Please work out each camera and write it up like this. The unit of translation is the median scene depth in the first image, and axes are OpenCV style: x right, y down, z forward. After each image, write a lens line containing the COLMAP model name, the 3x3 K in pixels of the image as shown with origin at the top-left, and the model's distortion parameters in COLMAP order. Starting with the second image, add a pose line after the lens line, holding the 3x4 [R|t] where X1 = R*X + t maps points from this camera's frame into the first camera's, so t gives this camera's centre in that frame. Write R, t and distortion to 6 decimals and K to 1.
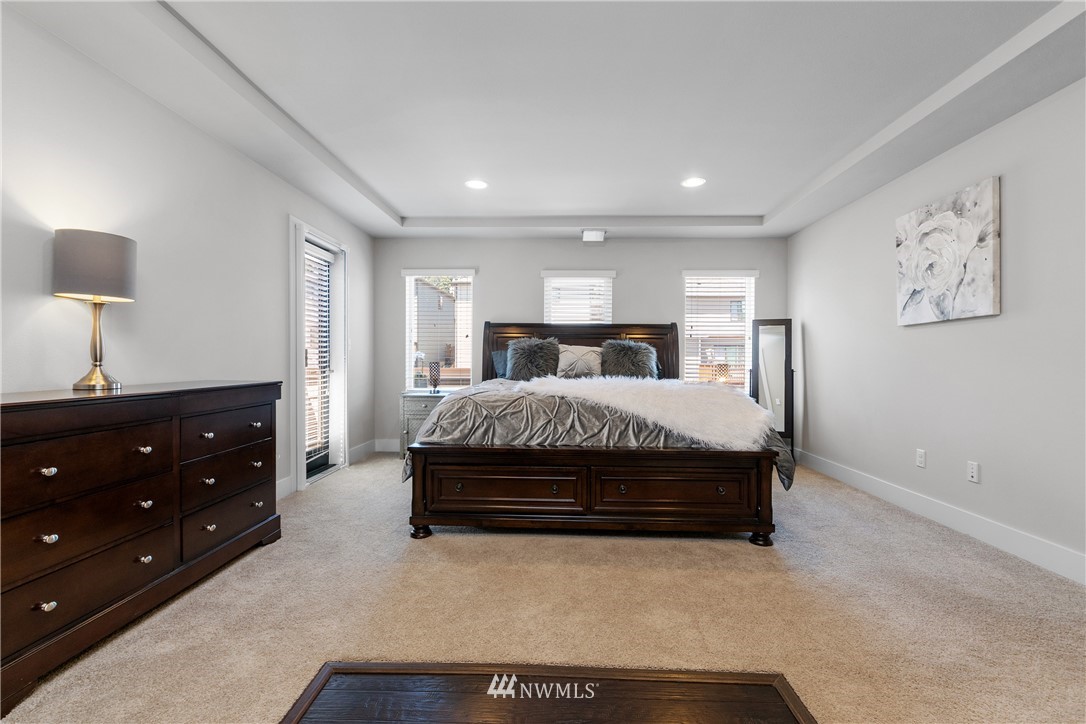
lens RADIAL K [[489.1, 0, 542.5], [0, 489.1, 357.7], [0, 0, 1]] dist [0.000500, 0.000105]
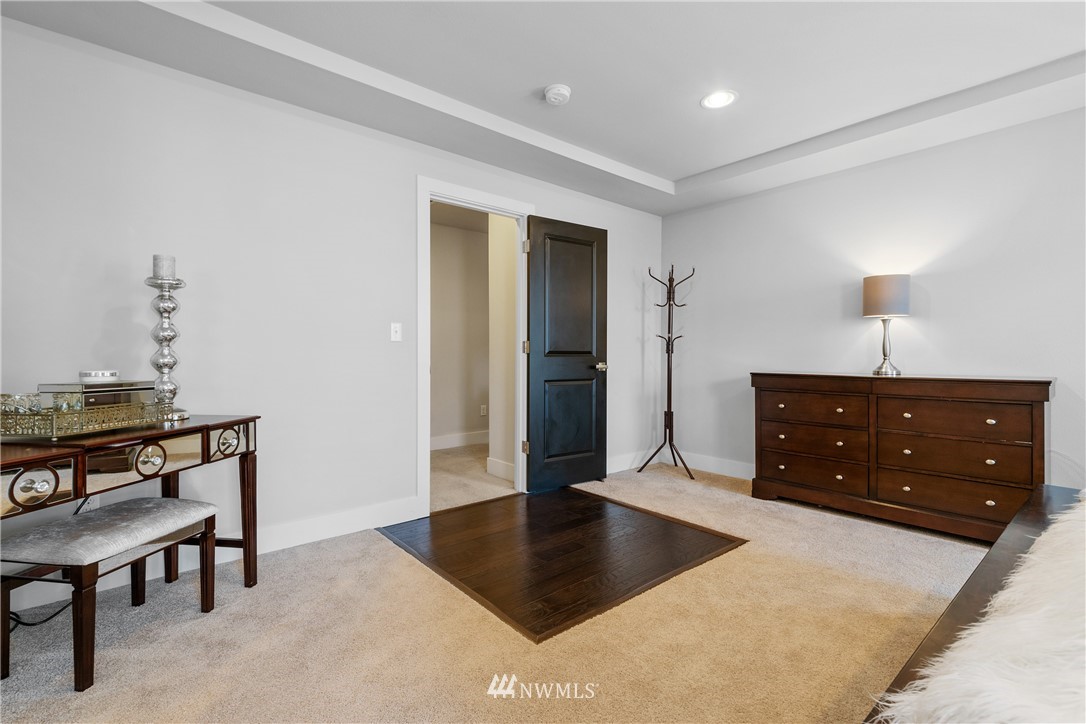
lens RADIAL K [[489.1, 0, 542.5], [0, 489.1, 357.7], [0, 0, 1]] dist [0.000500, 0.000105]
pose [[-0.742345, 0.004384, -0.670003, 0.919730], [-0.000143, 0.999978, 0.006701, 0.005274], [0.670018, 0.005070, -0.742328, 1.414214]]
